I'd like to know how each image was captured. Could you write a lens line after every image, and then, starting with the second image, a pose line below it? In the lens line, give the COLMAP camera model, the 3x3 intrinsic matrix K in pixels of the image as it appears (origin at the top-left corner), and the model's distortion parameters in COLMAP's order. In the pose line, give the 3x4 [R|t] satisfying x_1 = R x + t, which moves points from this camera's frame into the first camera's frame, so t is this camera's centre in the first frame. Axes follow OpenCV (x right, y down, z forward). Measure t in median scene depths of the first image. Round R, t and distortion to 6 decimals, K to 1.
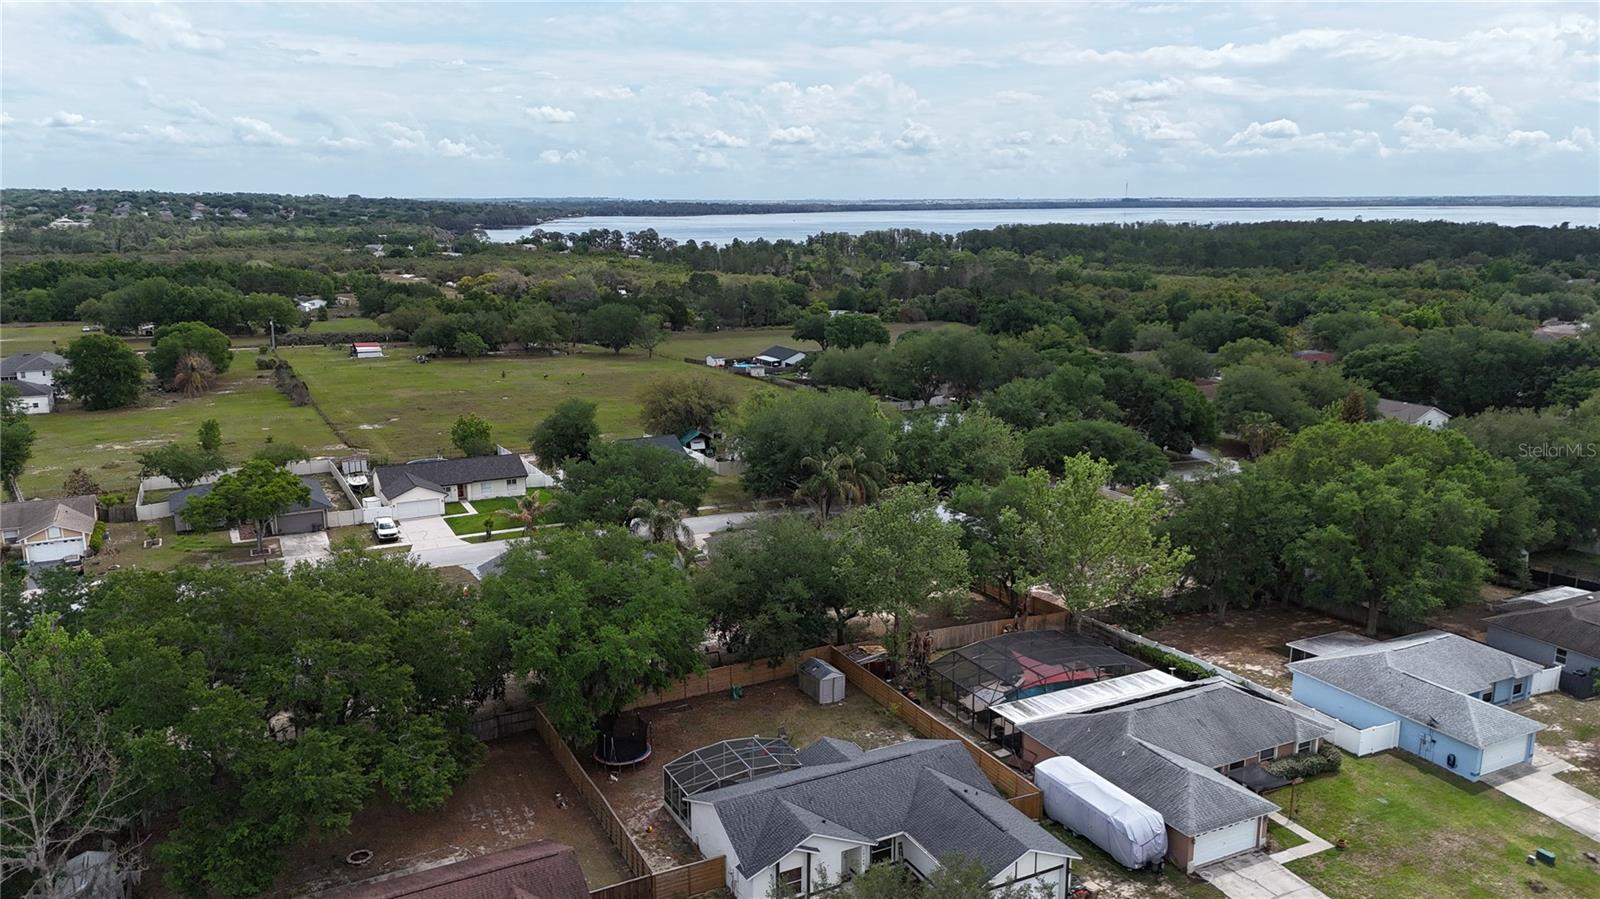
lens RADIAL K [[1180.1, 0, 800.0], [0, 1180.1, 449.5], [0, 0, 1]] dist [0.093744, -0.112714]
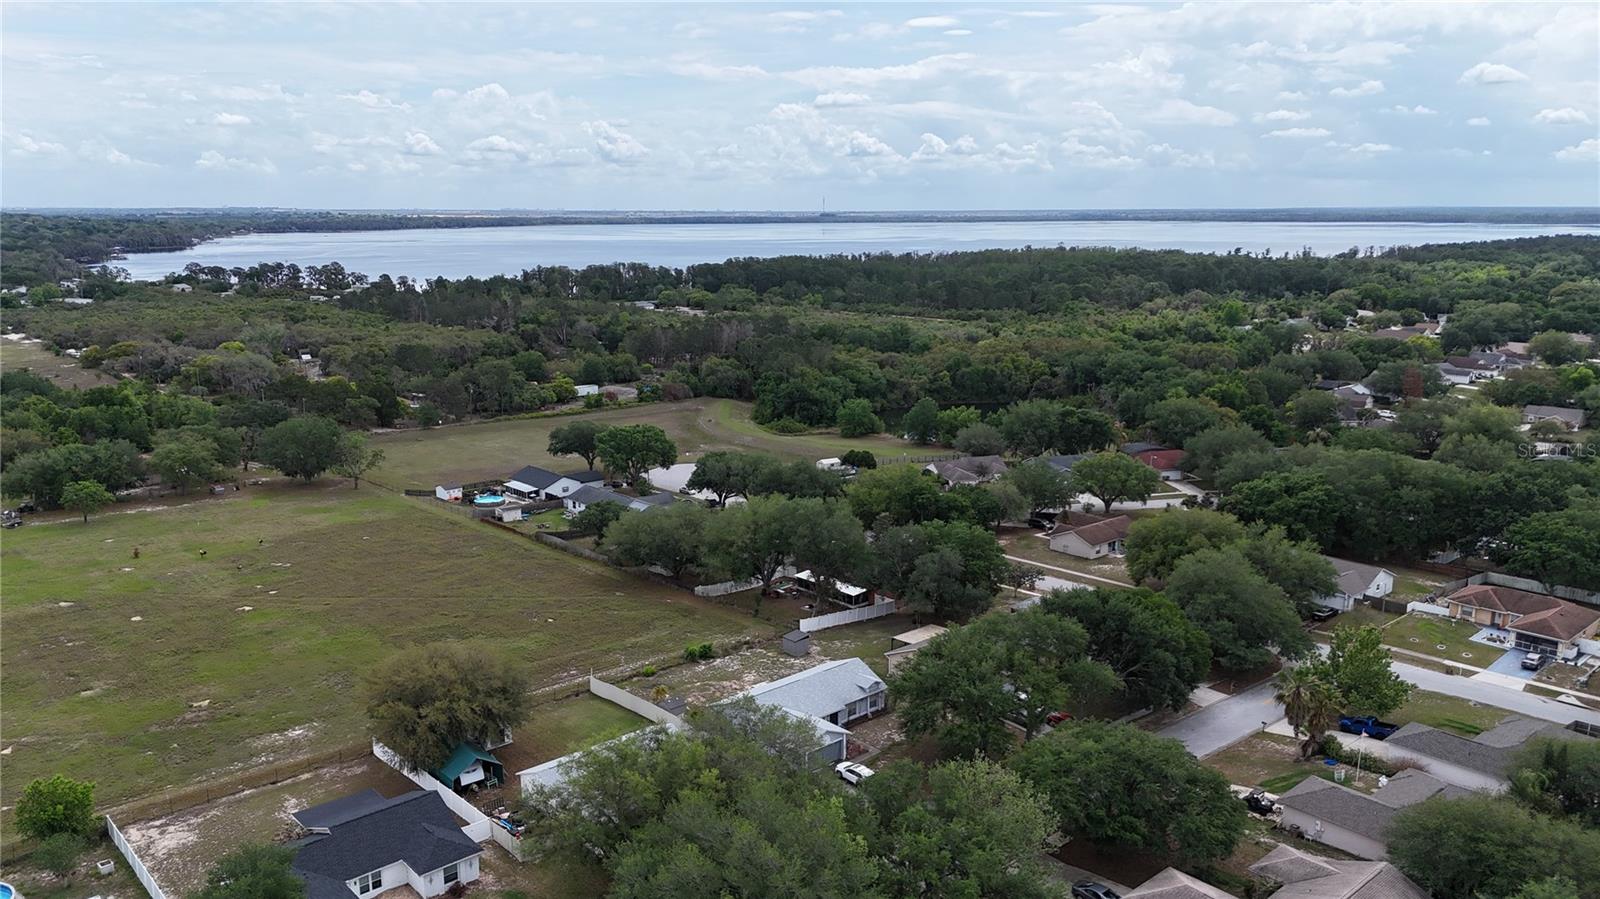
lens RADIAL K [[1180.1, 0, 800.0], [0, 1180.1, 449.5], [0, 0, 1]] dist [0.093744, -0.112714]
pose [[0.969722, -0.047800, 0.239488, -0.025083], [0.049769, 0.998758, -0.002178, -0.065620], [-0.239087, 0.014031, 0.970897, 0.144526]]
